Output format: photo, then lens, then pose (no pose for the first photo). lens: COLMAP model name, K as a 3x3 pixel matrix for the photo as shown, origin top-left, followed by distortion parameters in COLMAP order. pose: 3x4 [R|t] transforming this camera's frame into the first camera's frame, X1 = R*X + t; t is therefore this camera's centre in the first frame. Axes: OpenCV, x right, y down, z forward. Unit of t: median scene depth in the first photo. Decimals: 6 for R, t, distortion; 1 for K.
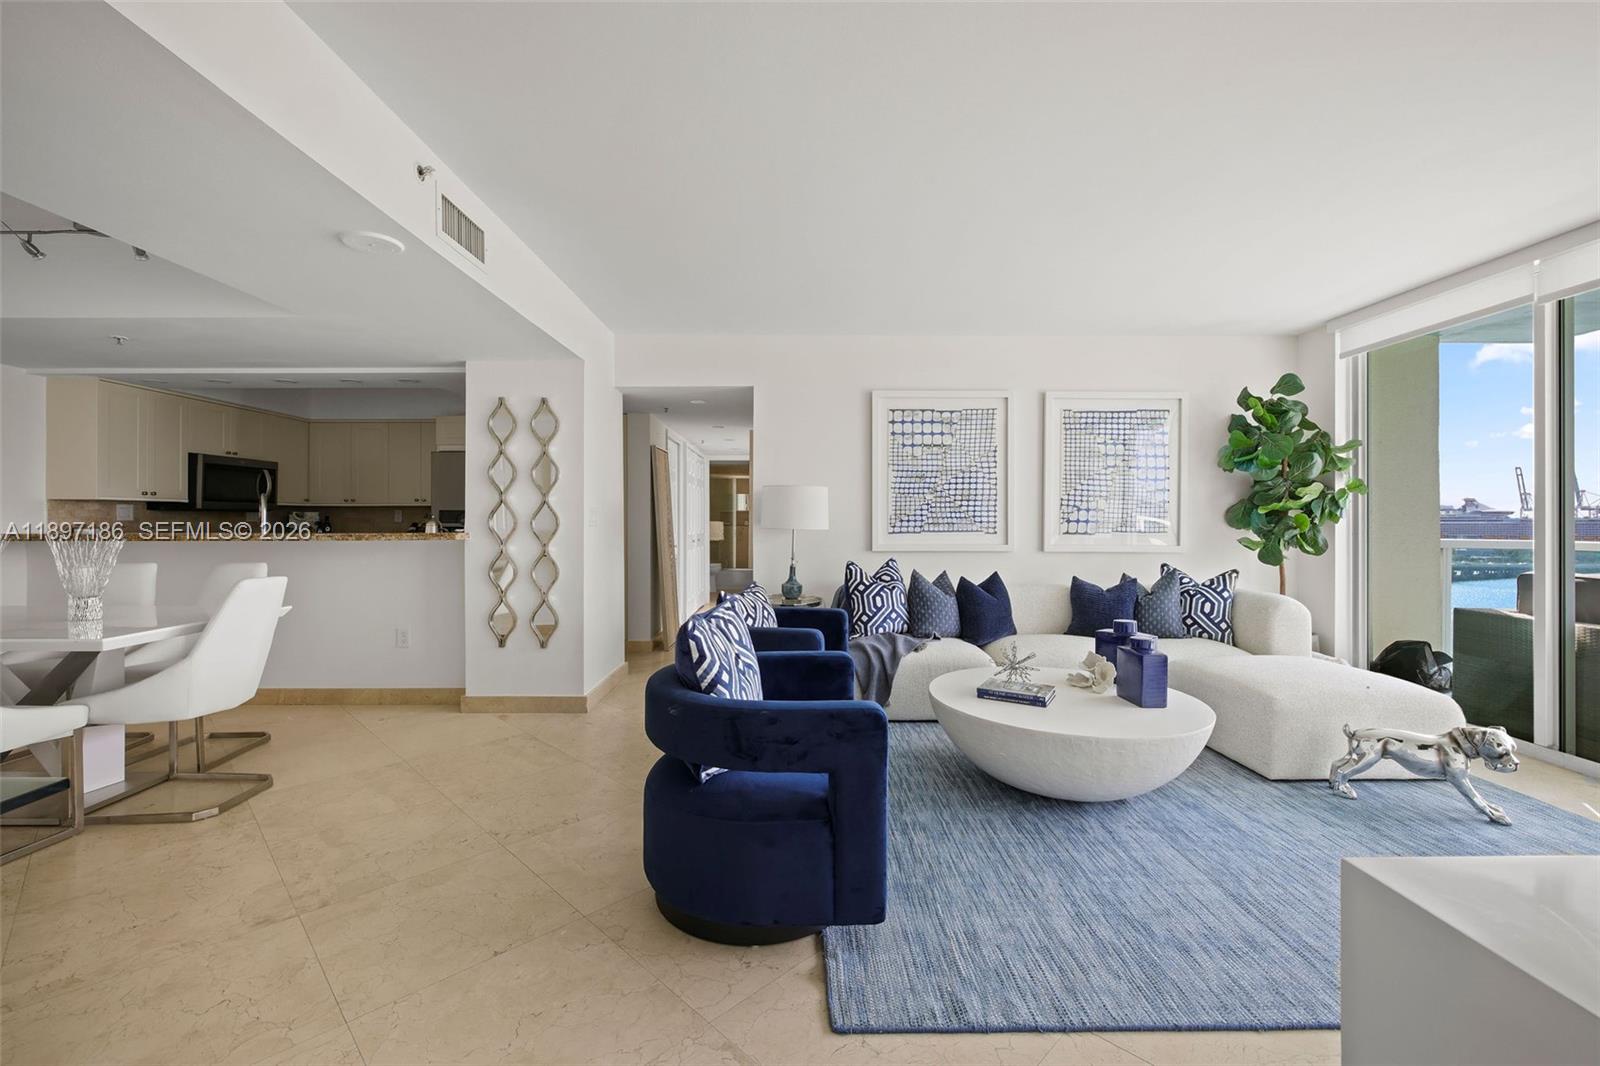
lens RADIAL K [[682.9, 0, 799.3], [0, 682.9, 518.7], [0, 0, 1]] dist [-0.002310, -0.000767]
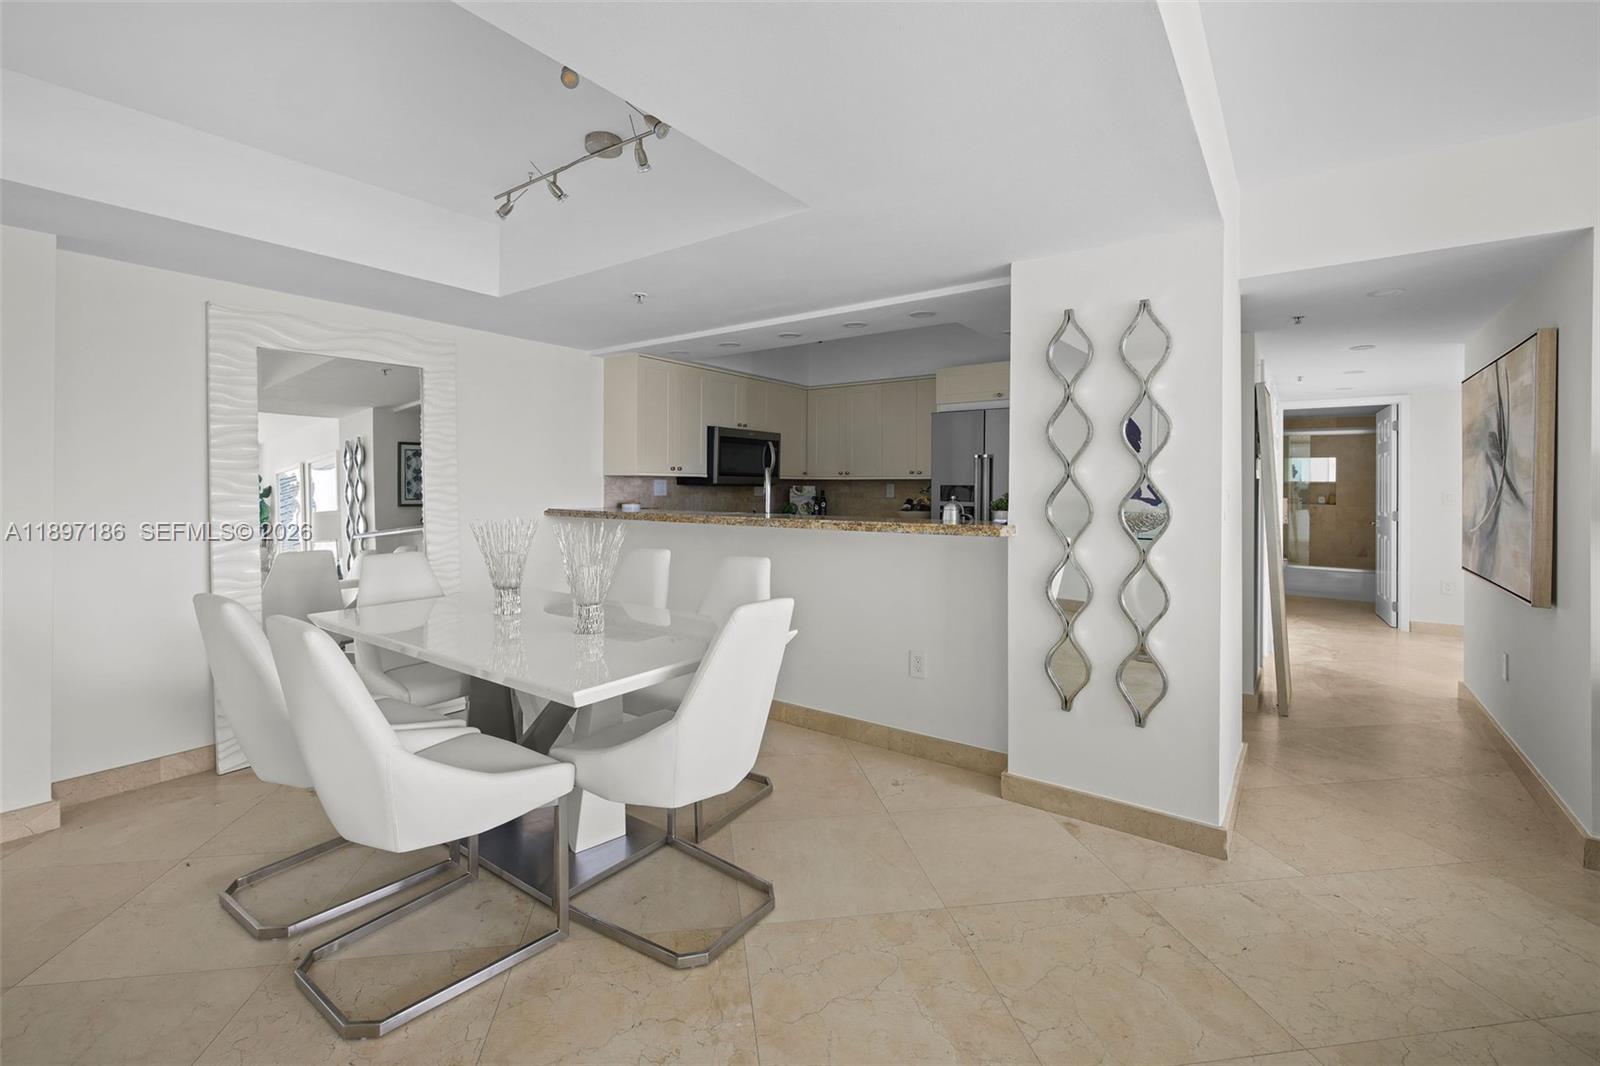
lens RADIAL K [[698.8, 0, 795.3], [0, 698.8, 500.9], [0, 0, 1]] dist [-0.000018, -0.000029]
pose [[0.808256, 0.017182, -0.588581, -0.252082], [-0.005149, 0.999742, 0.022115, -0.015745], [0.588809, -0.014844, 0.808136, 0.325231]]
